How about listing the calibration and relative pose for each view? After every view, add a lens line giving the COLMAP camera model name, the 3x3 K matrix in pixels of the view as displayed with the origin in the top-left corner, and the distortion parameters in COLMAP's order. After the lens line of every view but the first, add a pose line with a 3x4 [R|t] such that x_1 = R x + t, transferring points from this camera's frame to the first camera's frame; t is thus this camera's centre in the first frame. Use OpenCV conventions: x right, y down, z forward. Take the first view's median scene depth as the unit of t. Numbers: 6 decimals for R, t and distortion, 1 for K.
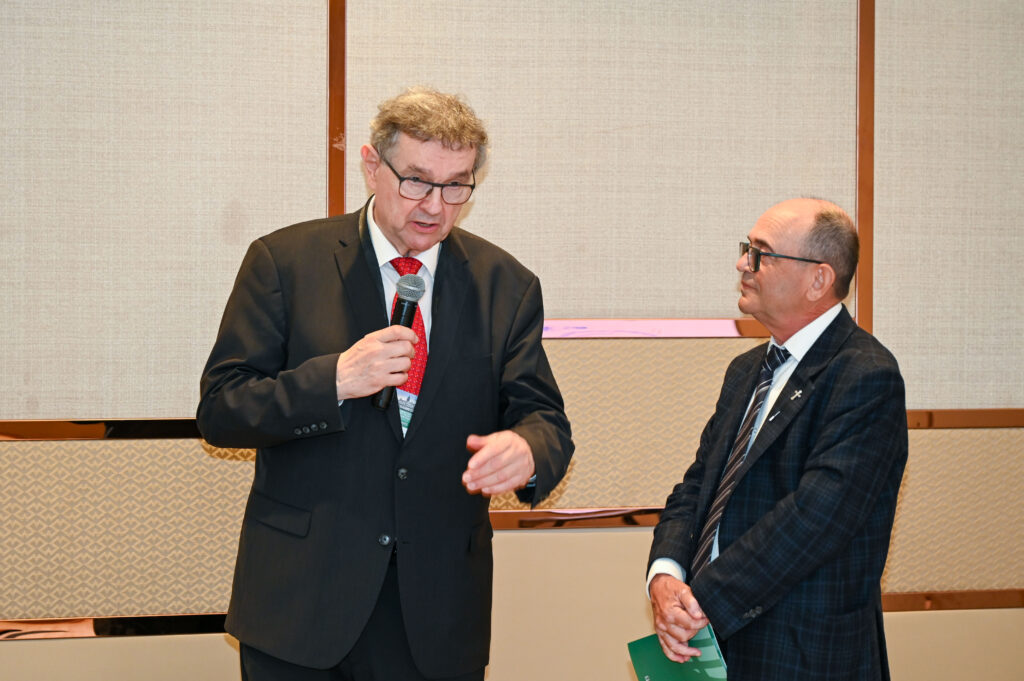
lens RADIAL K [[3488.2, 0, 512.5], [0, 3488.2, 345.5], [0, 0, 1]] dist [-0.116837, 0.000000]
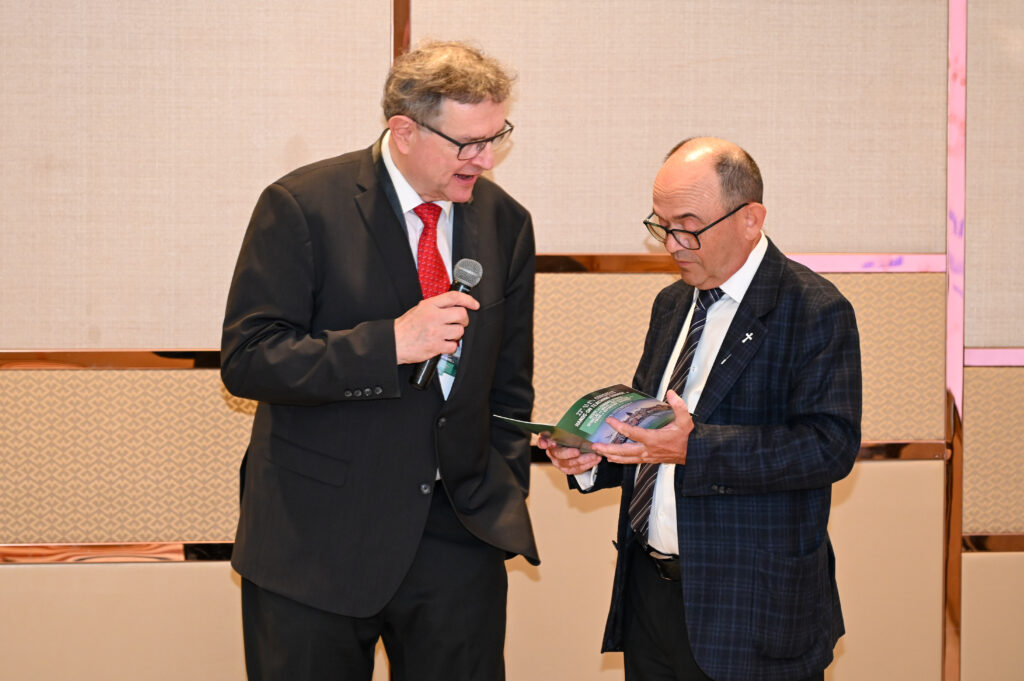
lens RADIAL K [[3488.2, 0, 513.0], [0, 3488.2, 334.8], [0, 0, 1]] dist [-0.116837, 0.000000]
pose [[0.983339, 0.009471, -0.181534, 0.169257], [-0.006042, 0.999793, 0.019437, -0.003705], [0.181680, -0.018016, 0.983193, 0.011504]]
